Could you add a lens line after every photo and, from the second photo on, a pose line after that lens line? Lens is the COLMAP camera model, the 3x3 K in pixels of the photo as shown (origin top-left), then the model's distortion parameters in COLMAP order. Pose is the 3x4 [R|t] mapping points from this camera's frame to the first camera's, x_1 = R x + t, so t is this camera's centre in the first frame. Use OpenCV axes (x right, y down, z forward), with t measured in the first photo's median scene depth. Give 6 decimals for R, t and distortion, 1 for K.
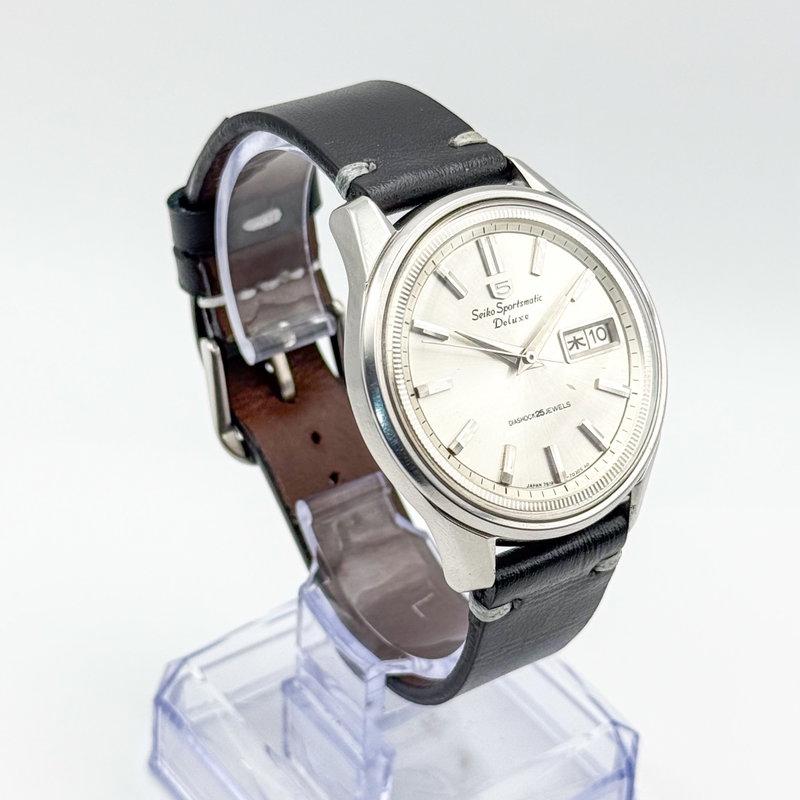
lens RADIAL K [[2472.1, 0, 399.8], [0, 2472.1, 250.2], [0, 0, 1]] dist [-0.087238, -10.082801]
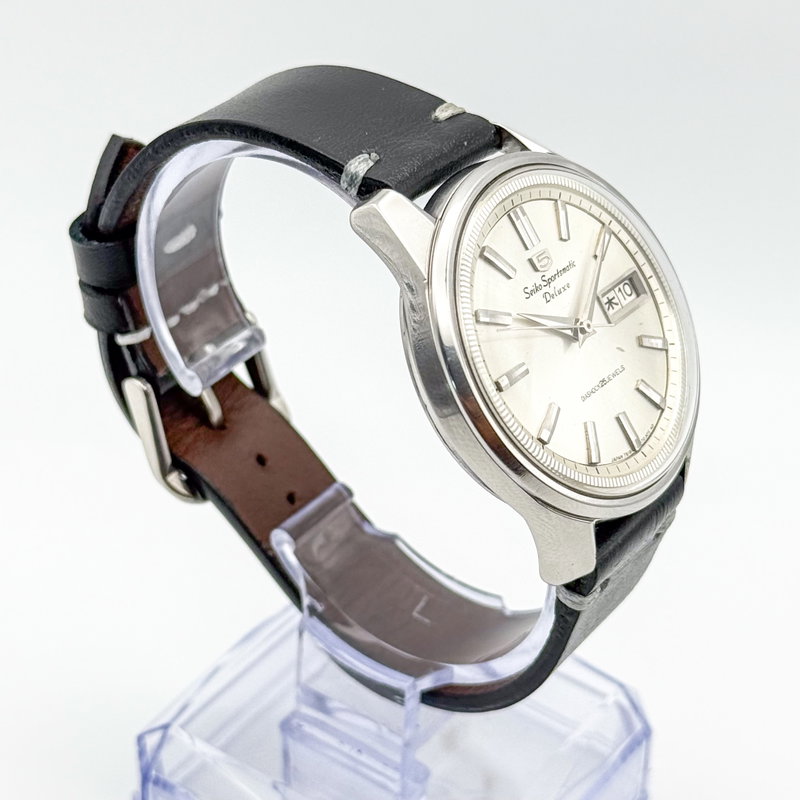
lens RADIAL K [[2472.1, 0, 399.8], [0, 2472.1, 250.2], [0, 0, 1]] dist [-0.087238, -10.082801]
pose [[0.941004, -0.177836, 0.287899, -0.268182], [0.172888, 0.984014, 0.042741, -0.036401], [-0.290898, 0.009555, 0.956706, 0.109865]]
